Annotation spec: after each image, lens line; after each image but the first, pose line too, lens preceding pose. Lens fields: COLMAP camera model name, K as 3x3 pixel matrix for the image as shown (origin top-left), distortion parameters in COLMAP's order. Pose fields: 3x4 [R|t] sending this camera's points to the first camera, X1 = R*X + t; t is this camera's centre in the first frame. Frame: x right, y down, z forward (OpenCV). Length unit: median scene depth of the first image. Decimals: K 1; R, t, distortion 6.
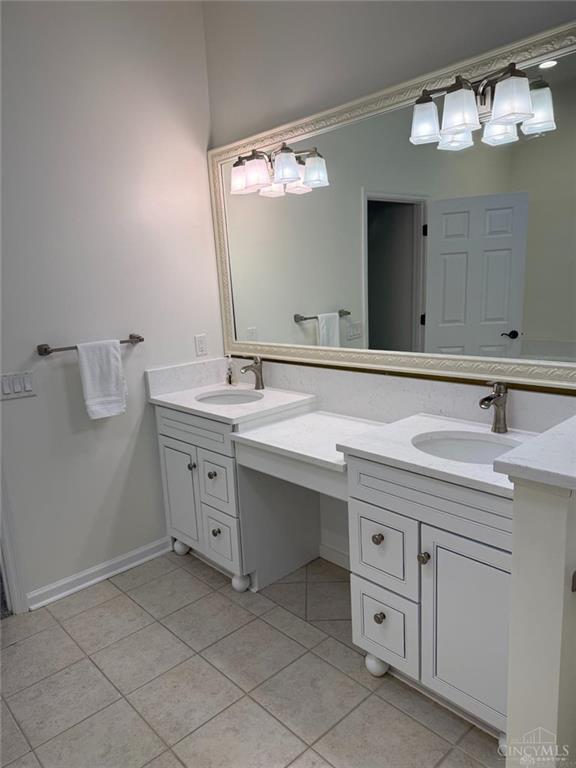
lens RADIAL K [[545.7, 0, 288.0], [0, 545.7, 384.0], [0, 0, 1]] dist [0.144823, -0.141980]
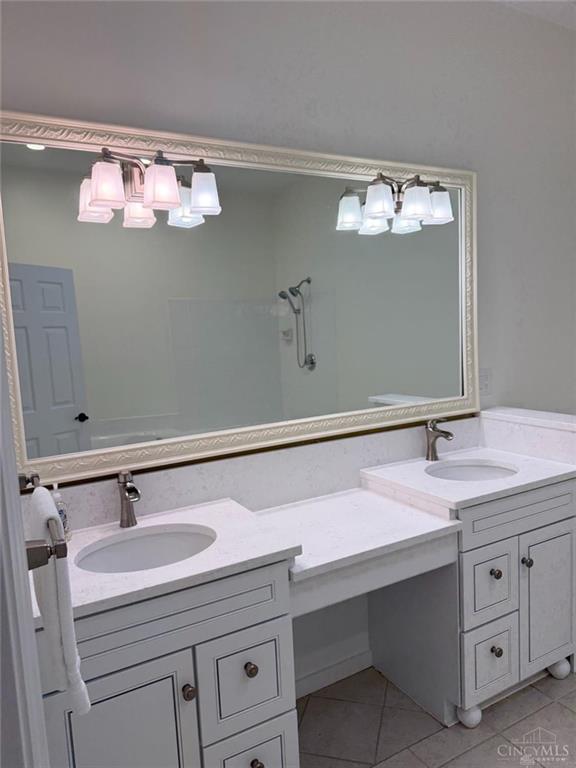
lens RADIAL K [[547.0, 0, 288.0], [0, 547.0, 384.0], [0, 0, 1]] dist [0.022447, -0.002701]
pose [[0.240566, -0.058910, 0.968843, -0.832496], [0.223401, 0.974719, 0.003796, -0.148076], [-0.944574, 0.215527, 0.247645, 0.933011]]
